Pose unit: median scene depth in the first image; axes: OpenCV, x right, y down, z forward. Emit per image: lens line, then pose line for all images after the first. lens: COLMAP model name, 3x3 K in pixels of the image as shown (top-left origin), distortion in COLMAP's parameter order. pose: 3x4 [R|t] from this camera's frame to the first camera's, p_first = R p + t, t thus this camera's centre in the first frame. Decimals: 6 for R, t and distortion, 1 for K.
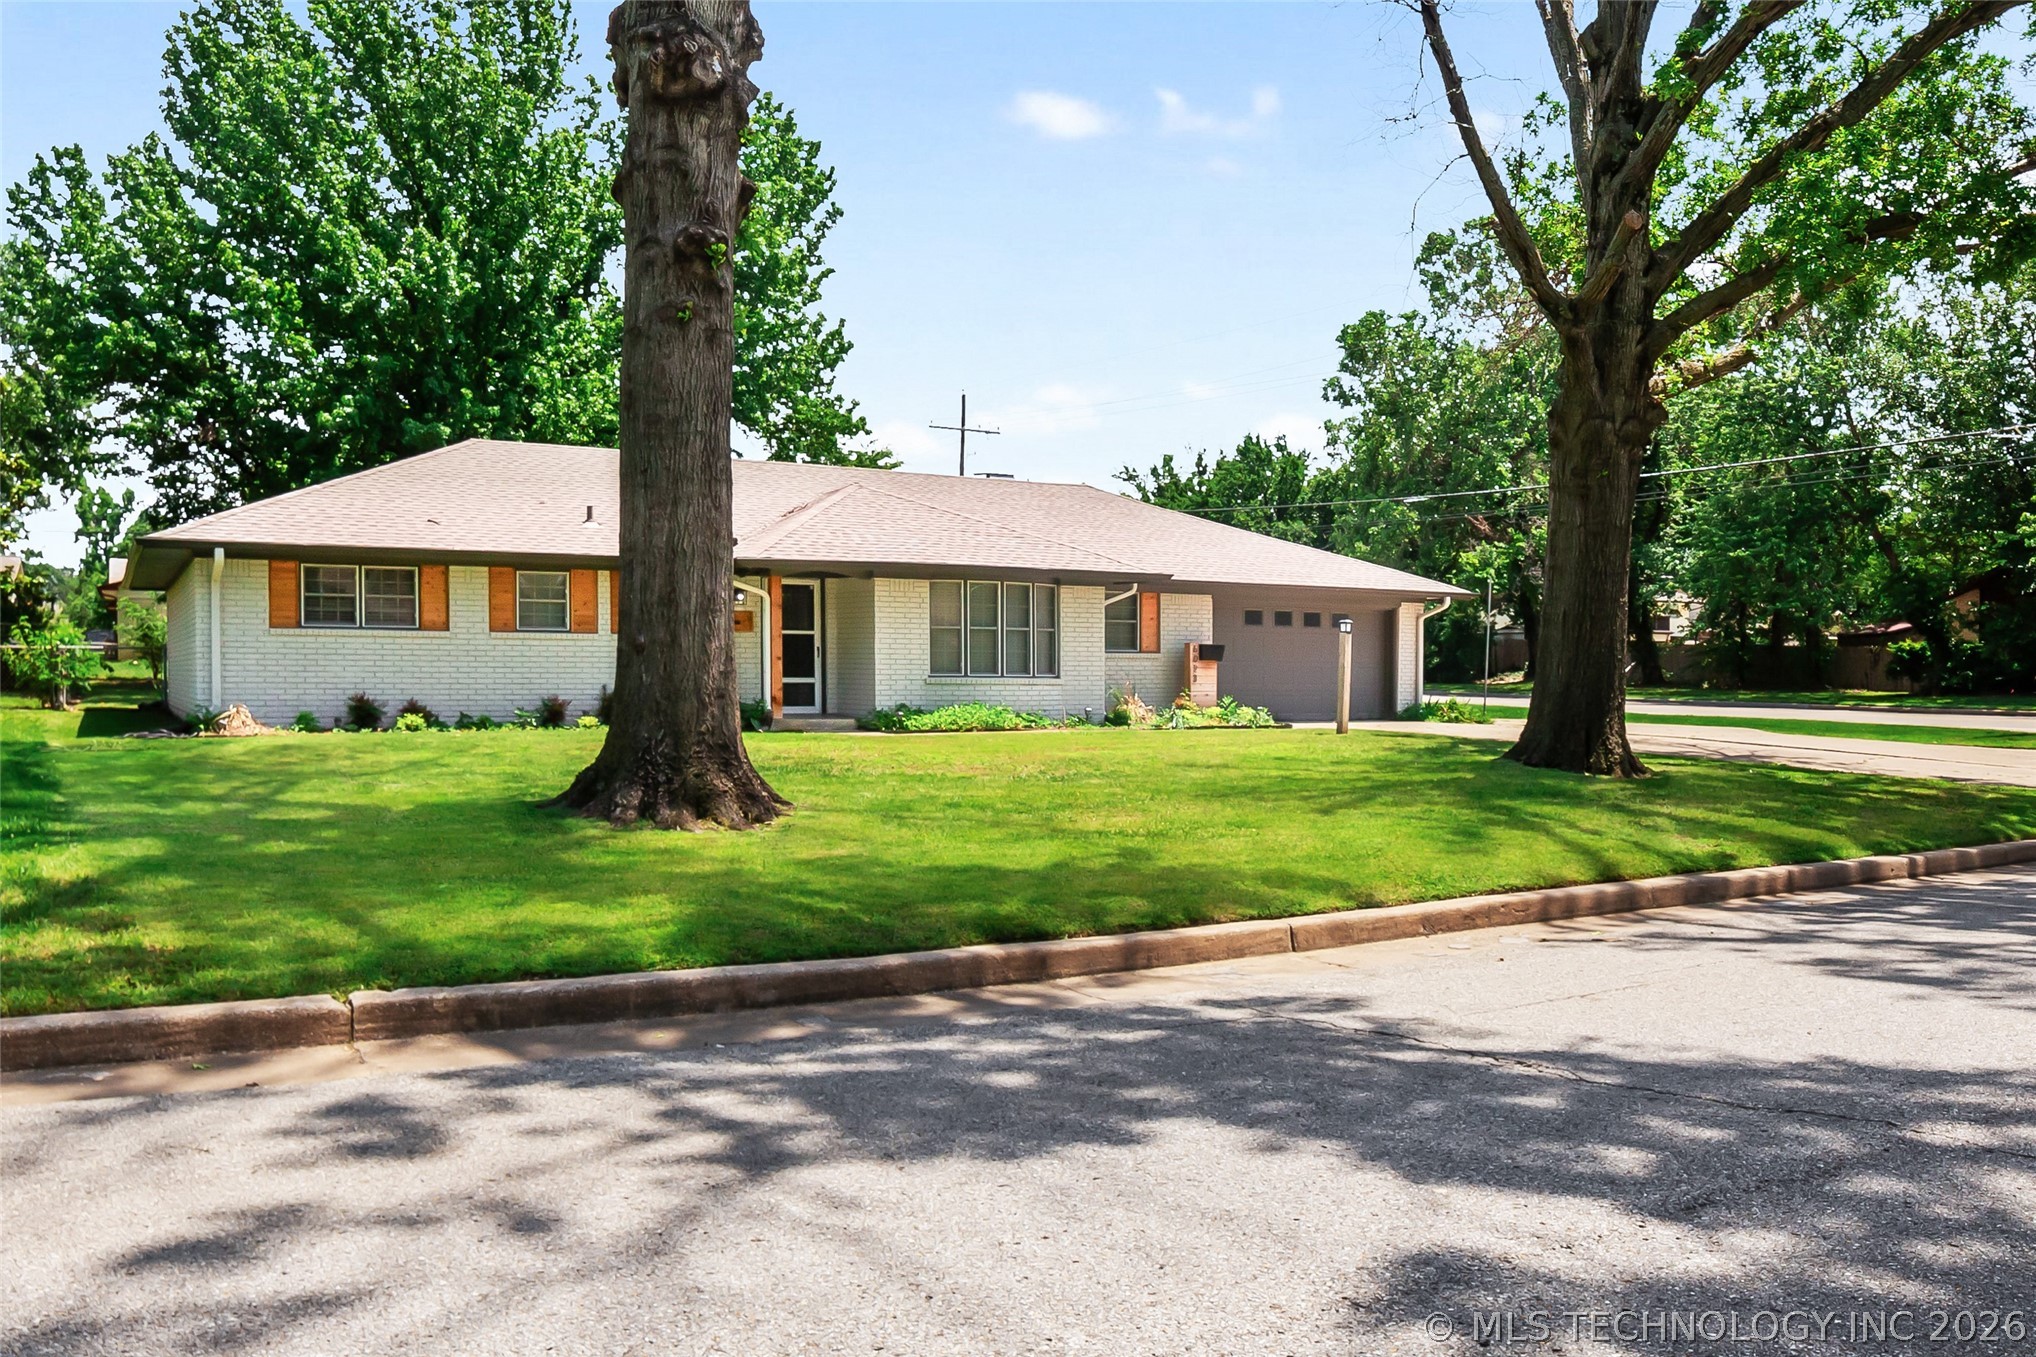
lens RADIAL K [[1601.1, 0, 1021.2], [0, 1601.1, 717.4], [0, 0, 1]] dist [0.047871, -0.001188]
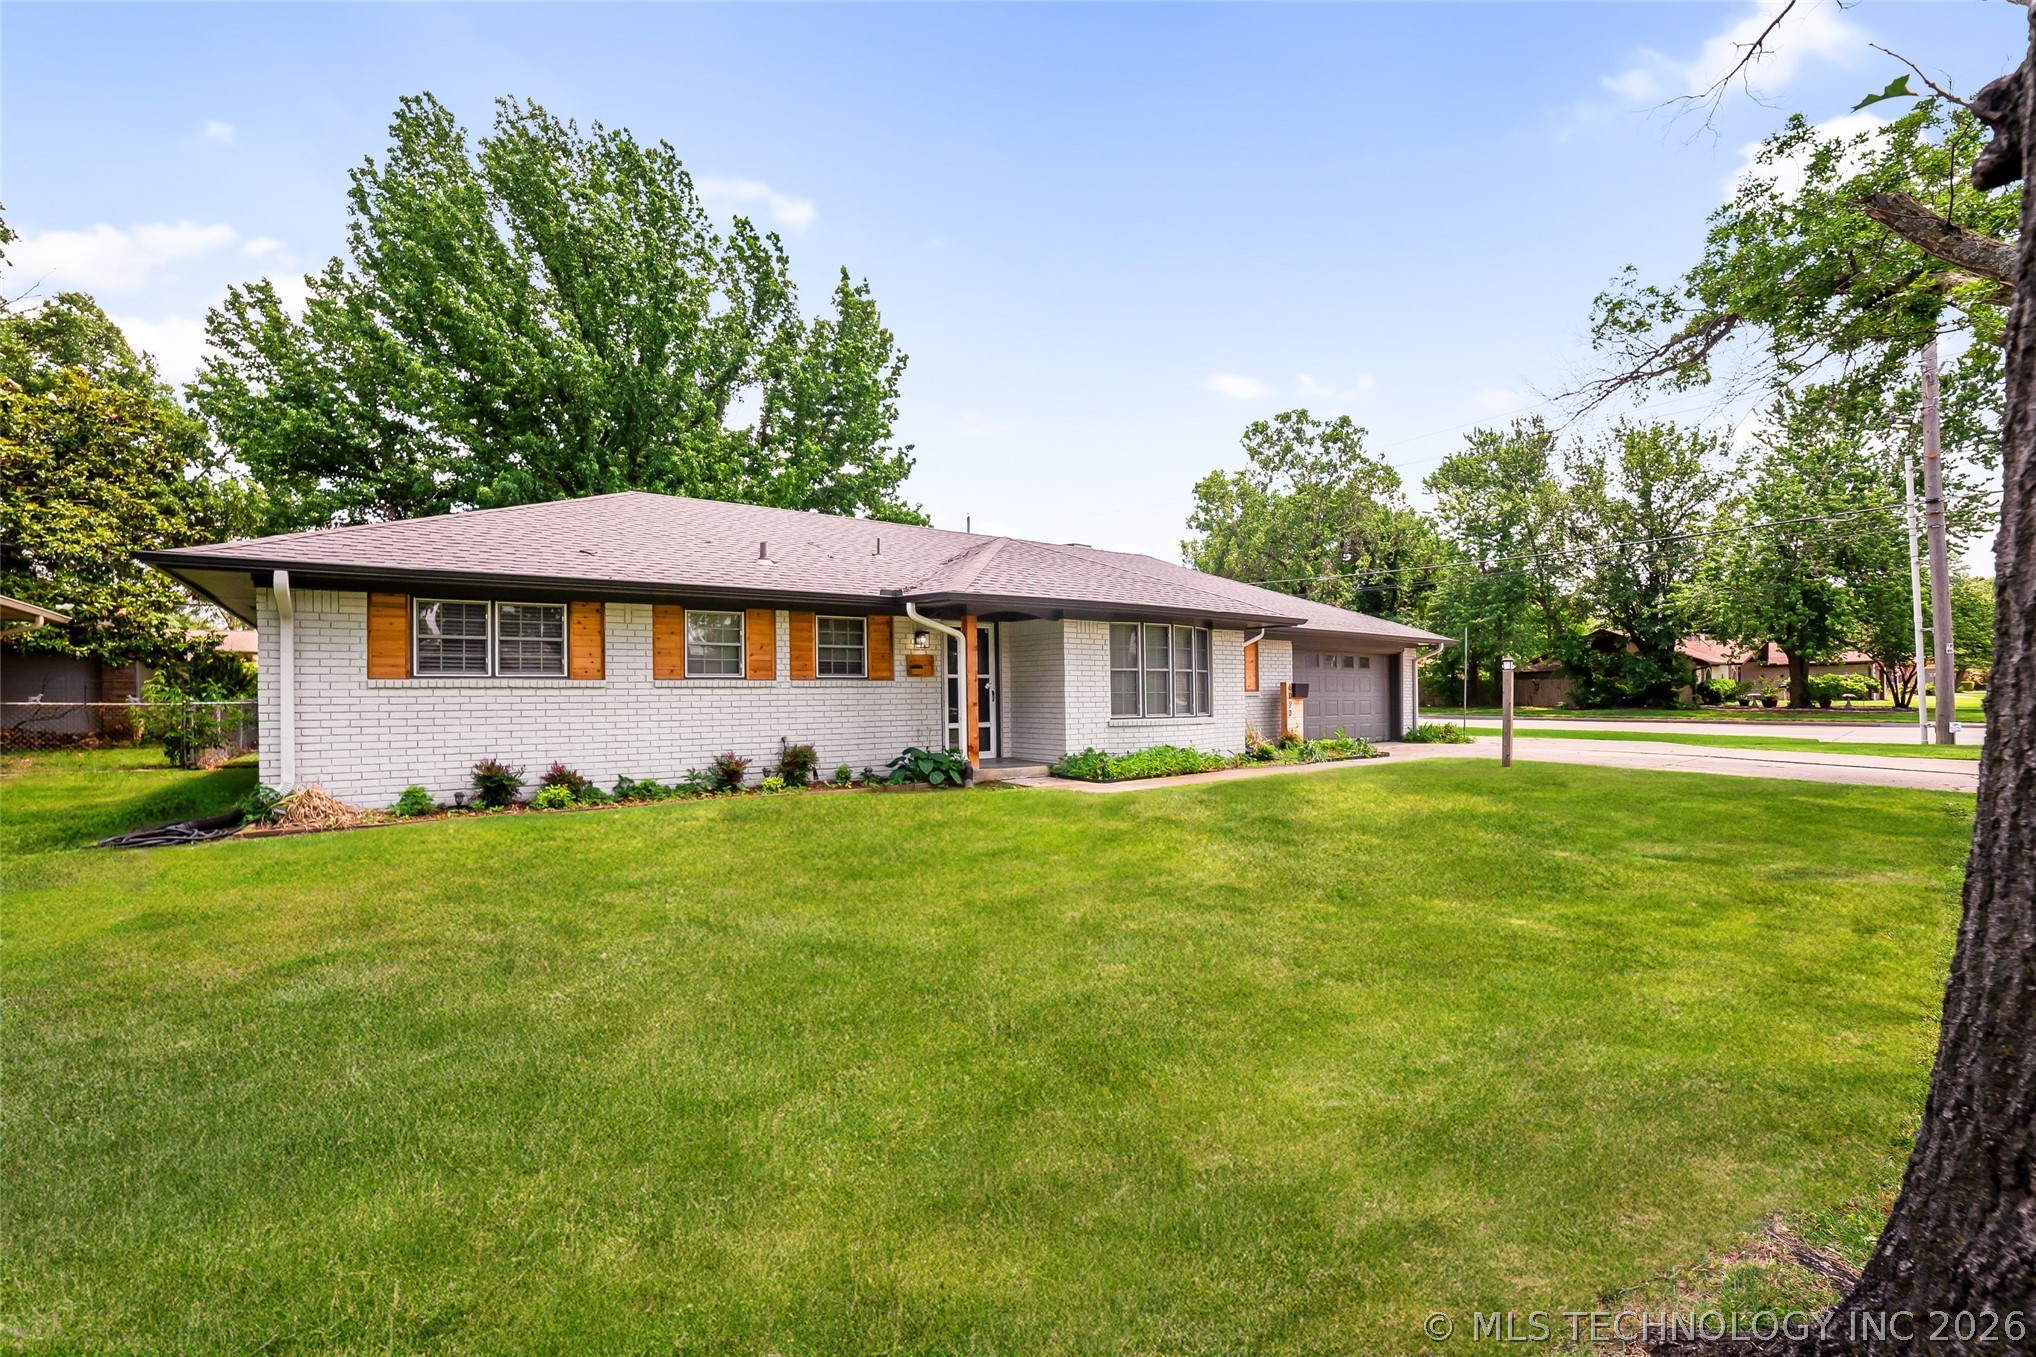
lens RADIAL K [[874.8, 0, 1021.7], [0, 874.8, 684.3], [0, 0, 1]] dist [0.021813, 0.000106]
pose [[0.994276, -0.013066, 0.106037, -0.165138], [0.017805, 0.998879, -0.043867, -0.023865], [-0.105345, 0.045504, 0.993394, 0.459170]]
